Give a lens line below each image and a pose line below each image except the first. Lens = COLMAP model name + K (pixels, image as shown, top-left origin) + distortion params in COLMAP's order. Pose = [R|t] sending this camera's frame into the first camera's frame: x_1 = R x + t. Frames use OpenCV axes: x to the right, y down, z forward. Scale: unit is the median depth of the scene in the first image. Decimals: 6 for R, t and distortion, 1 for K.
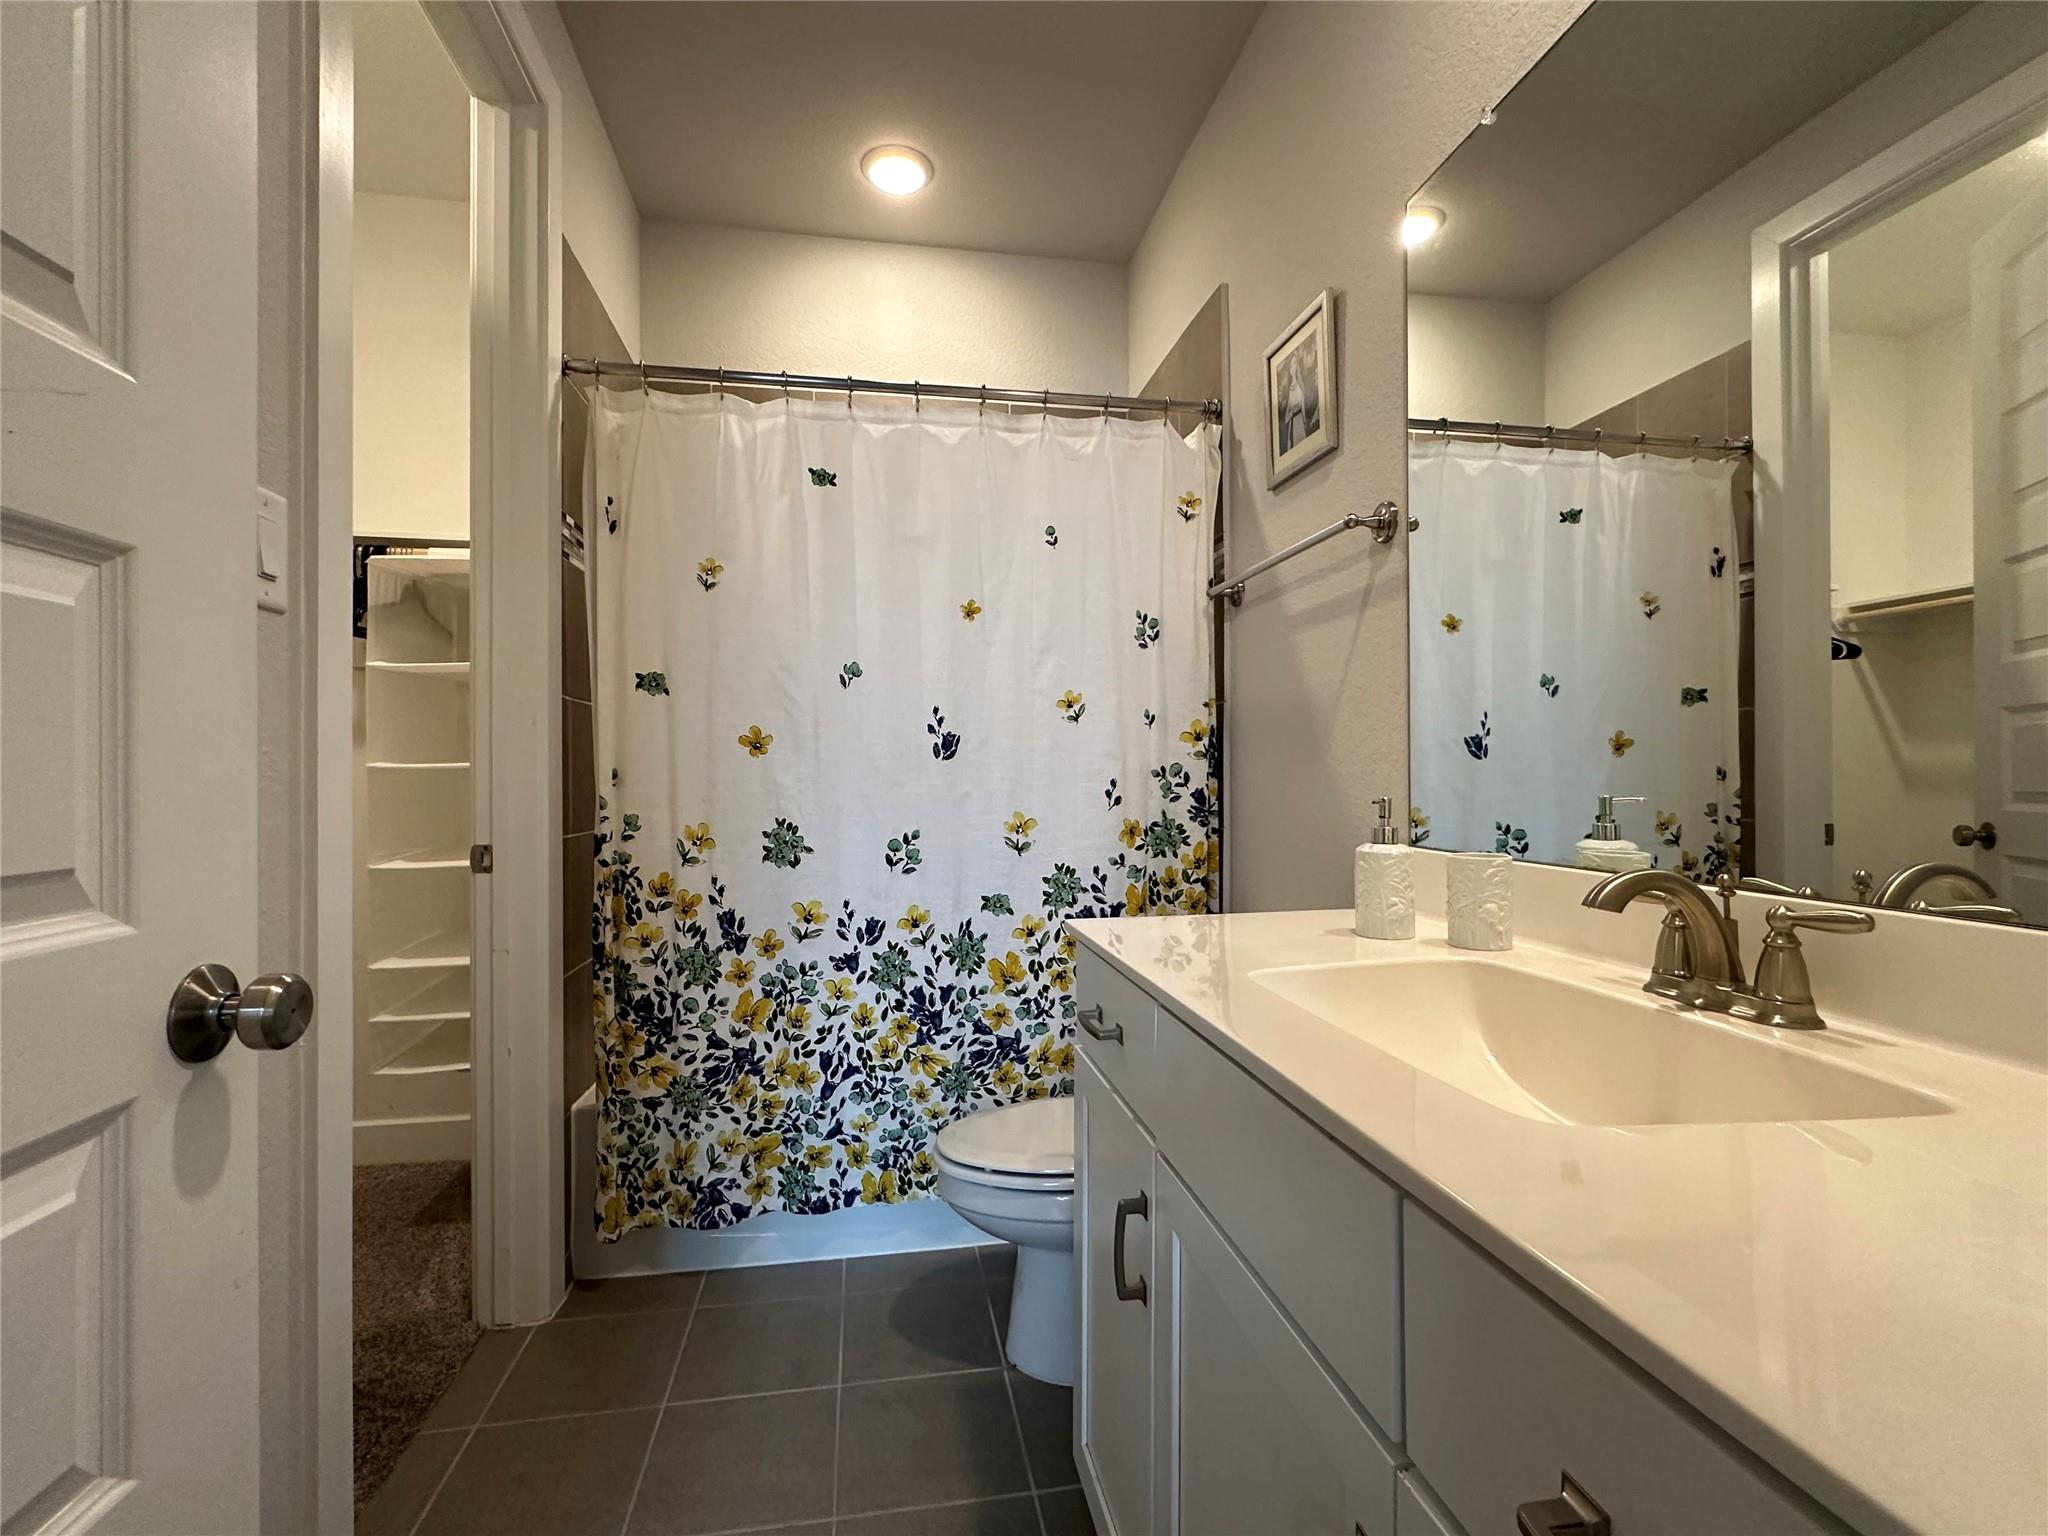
lens RADIAL K [[920.8, 0, 1024.5], [0, 920.8, 772.2], [0, 0, 1]] dist [0.003748, -0.000062]
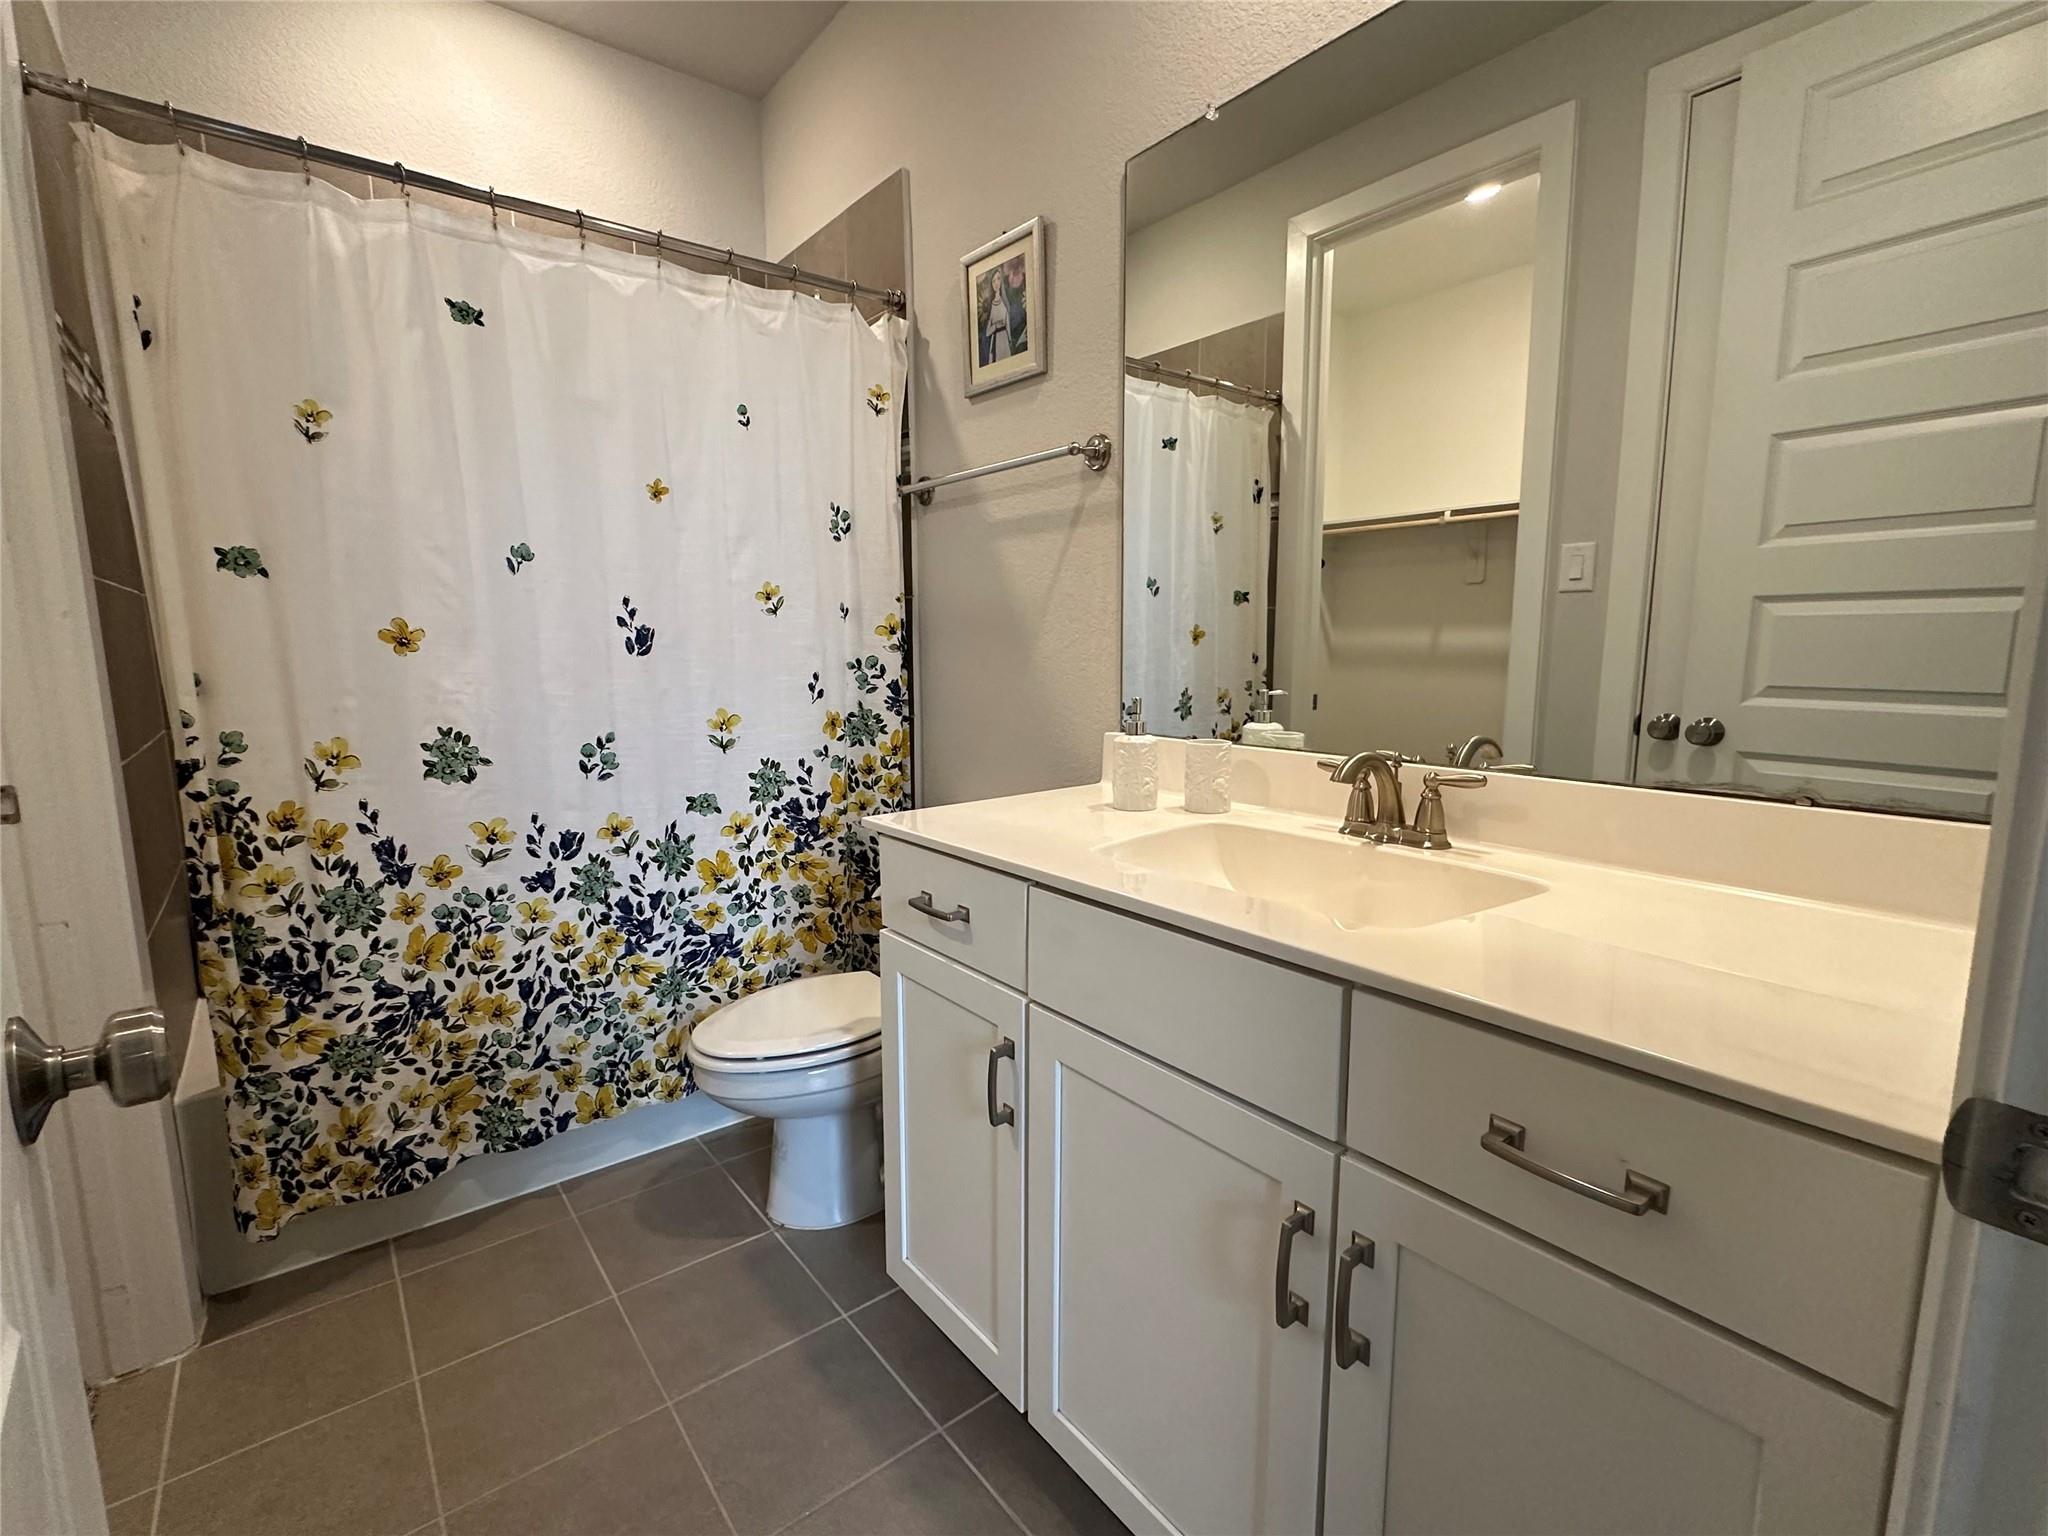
lens RADIAL K [[920.8, 0, 1021.2], [0, 920.8, 770.1], [0, 0, 1]] dist [0.003748, -0.000062]
pose [[0.881776, -0.067460, 0.466819, -0.194119], [0.002019, 0.990250, 0.139287, -0.028553], [-0.471663, -0.121877, 0.873315, -0.006909]]
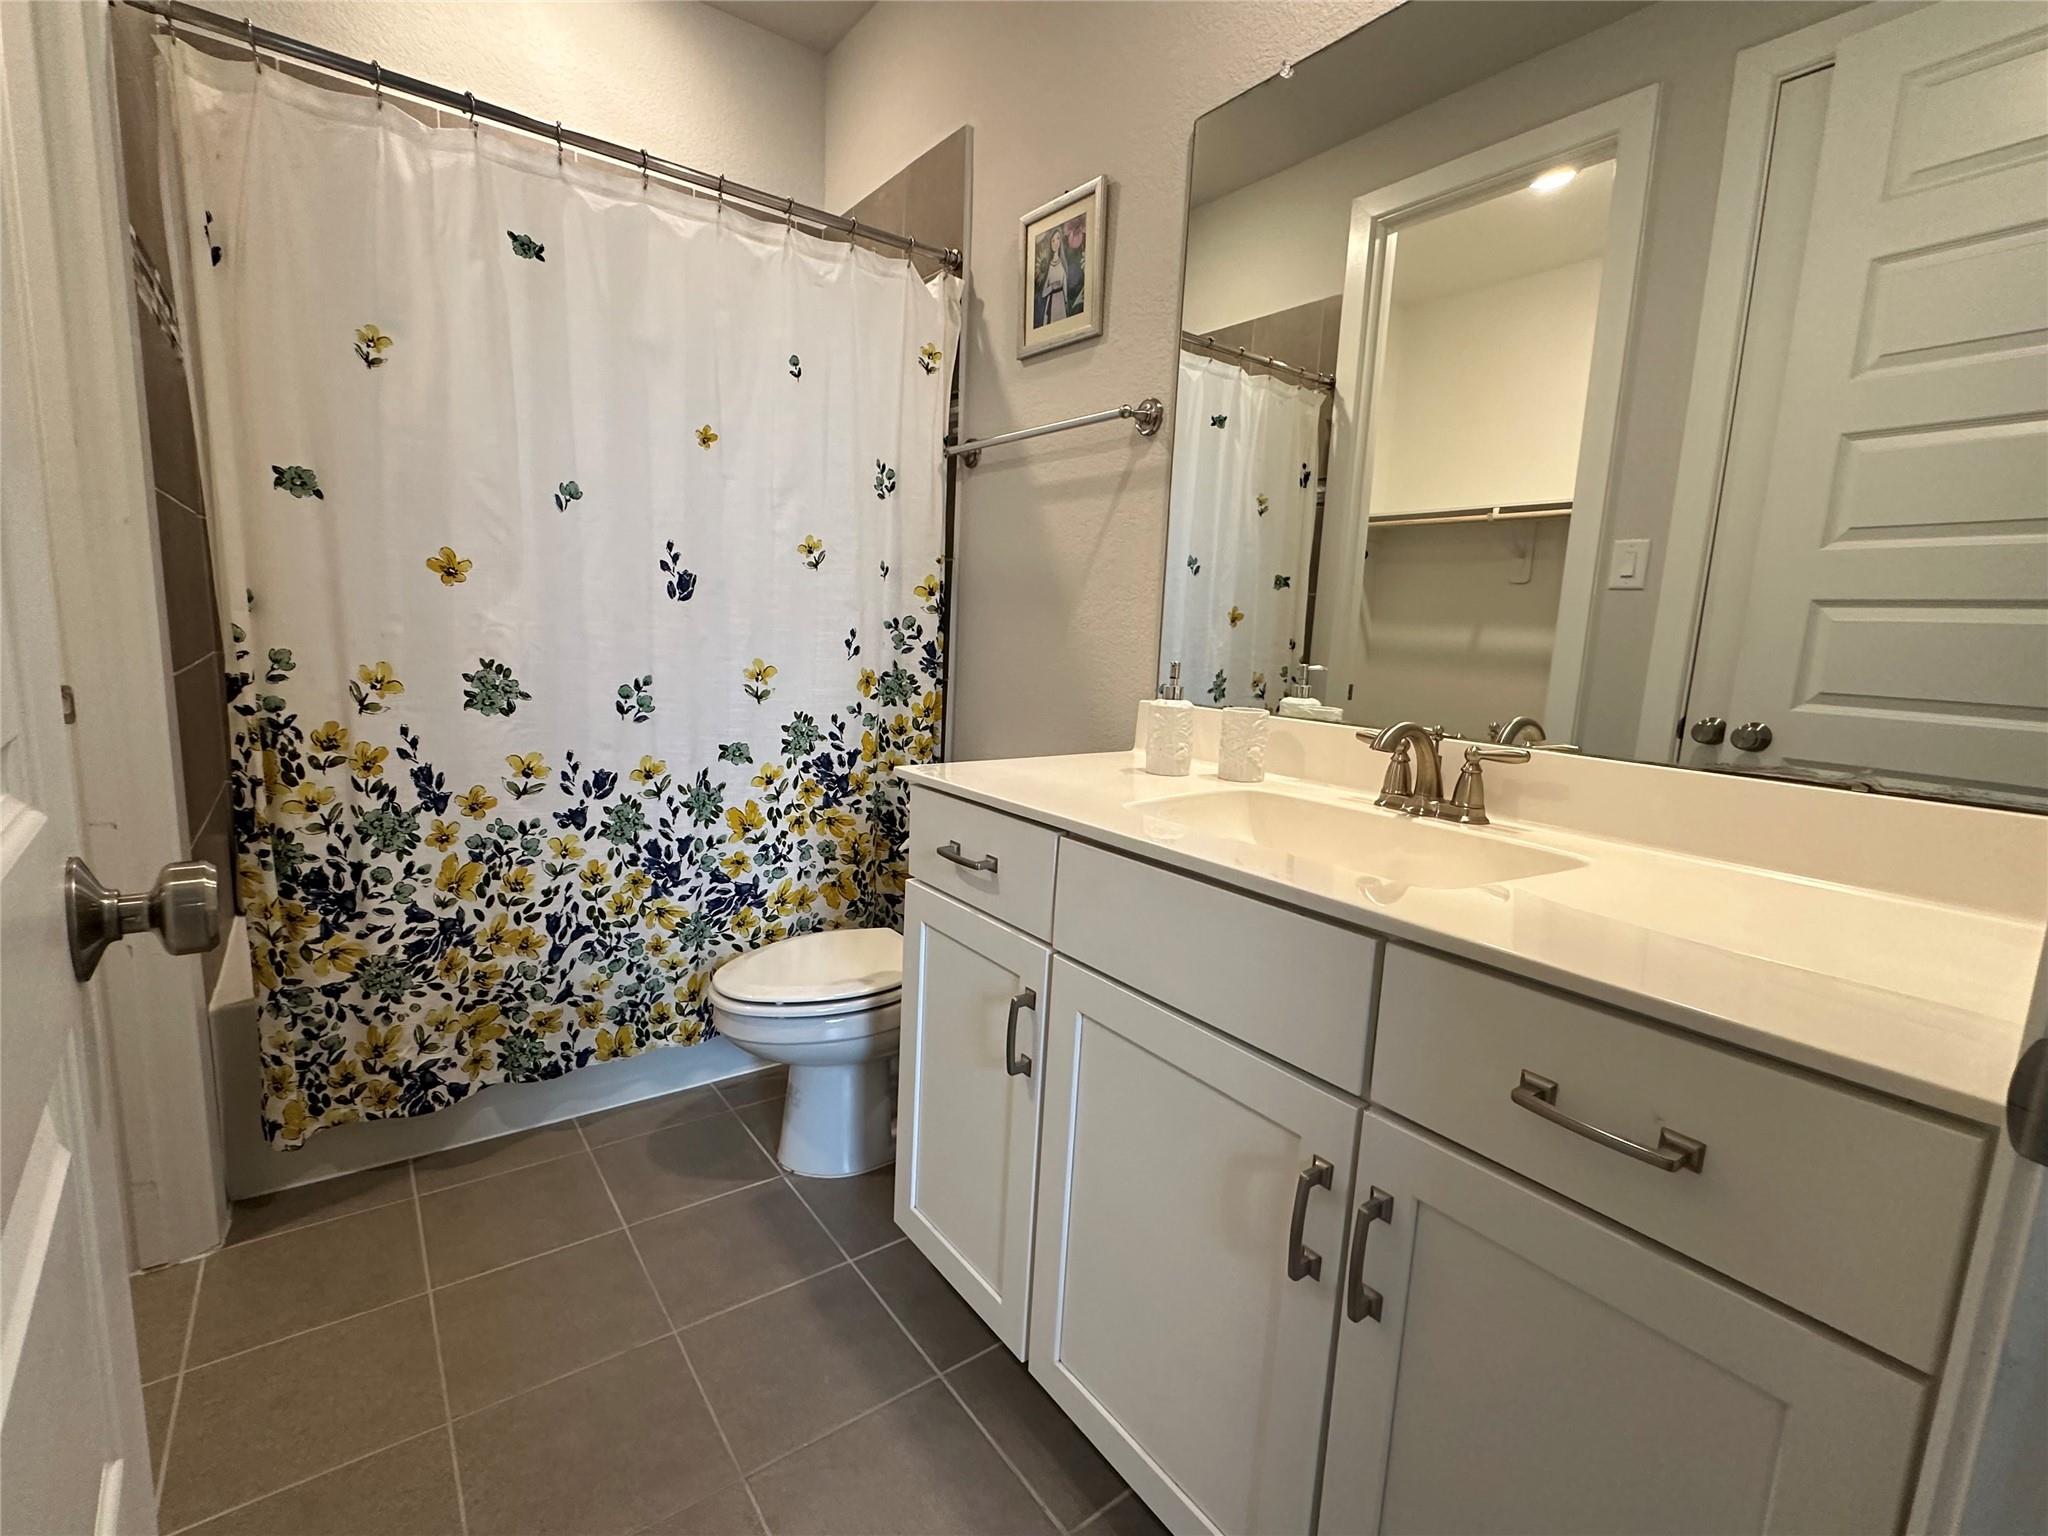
lens RADIAL K [[920.8, 0, 1024.9], [0, 920.8, 767.5], [0, 0, 1]] dist [0.003748, -0.000062]
pose [[0.894610, -0.023614, 0.446223, -0.200437], [-0.049264, 0.987303, 0.151016, -0.004911], [-0.444123, -0.157083, 0.882088, -0.005224]]
